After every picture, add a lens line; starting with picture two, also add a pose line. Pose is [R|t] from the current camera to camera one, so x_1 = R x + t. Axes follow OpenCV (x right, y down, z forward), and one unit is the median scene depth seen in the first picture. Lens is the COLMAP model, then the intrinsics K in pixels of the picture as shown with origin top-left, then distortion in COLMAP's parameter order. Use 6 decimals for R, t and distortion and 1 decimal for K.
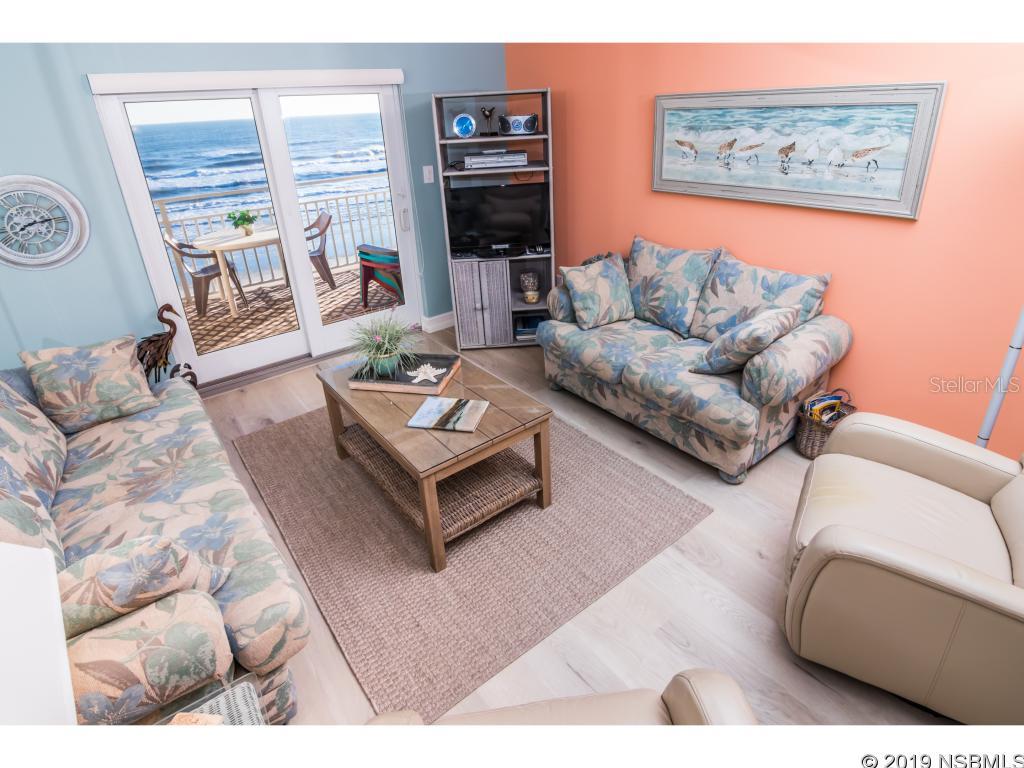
lens RADIAL K [[539.7, 0, 516.2], [0, 539.7, 332.9], [0, 0, 1]] dist [-0.005217, -0.018041]
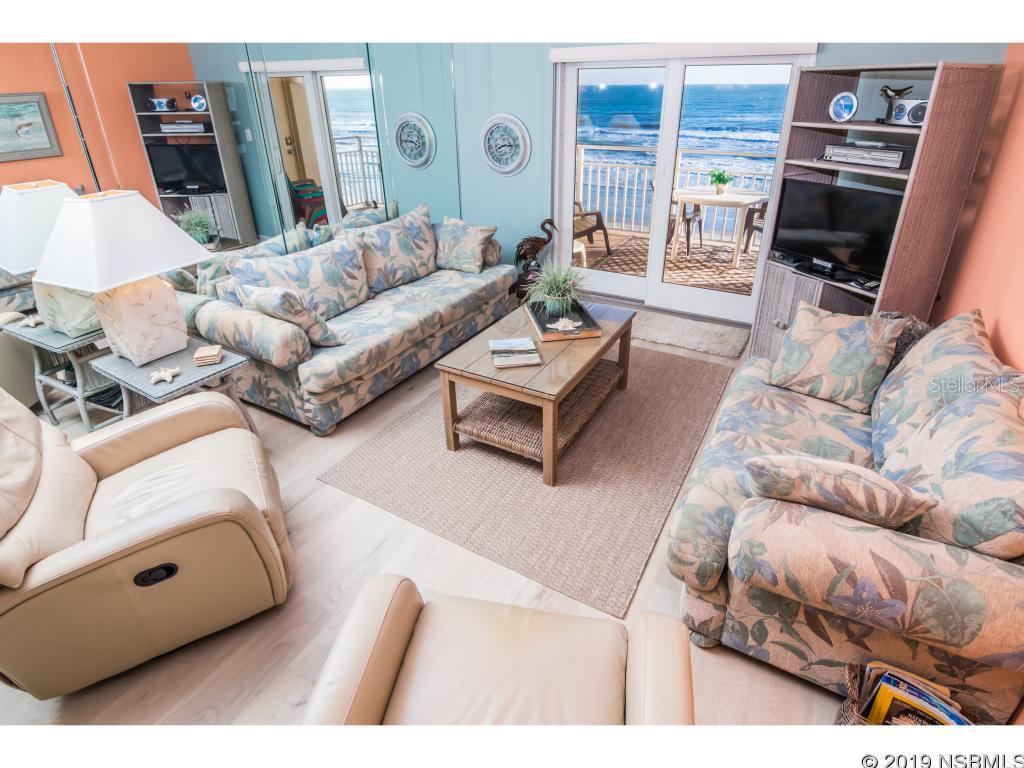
lens RADIAL K [[539.7, 0, 516.2], [0, 539.7, 332.9], [0, 0, 1]] dist [-0.005217, -0.018041]
pose [[0.380720, 0.418349, -0.824643, 0.598333], [-0.359050, 0.888712, 0.285086, -0.161507], [0.852136, 0.187550, 0.488559, 0.305242]]
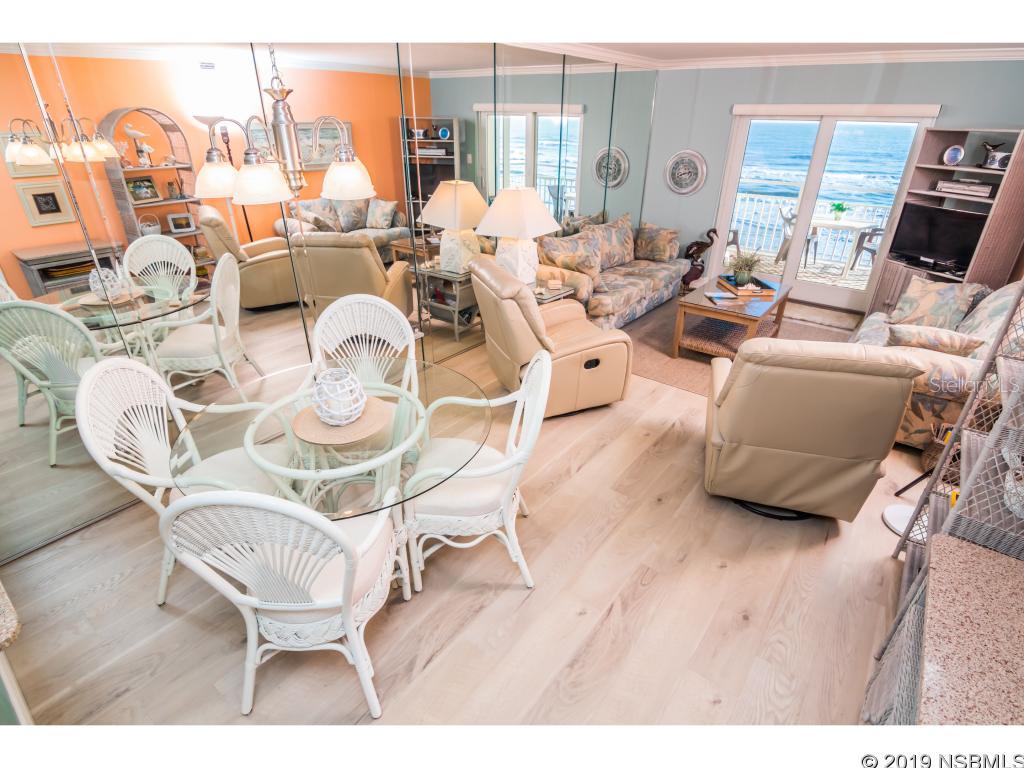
lens RADIAL K [[522.6, 0, 509.3], [0, 522.6, 390.5], [0, 0, 1]] dist [-0.014746, -0.006822]
pose [[0.243931, 0.487786, -0.838190, 1.024744], [-0.388828, 0.840980, 0.376253, 0.017330], [0.888432, 0.234132, 0.394806, -0.250702]]
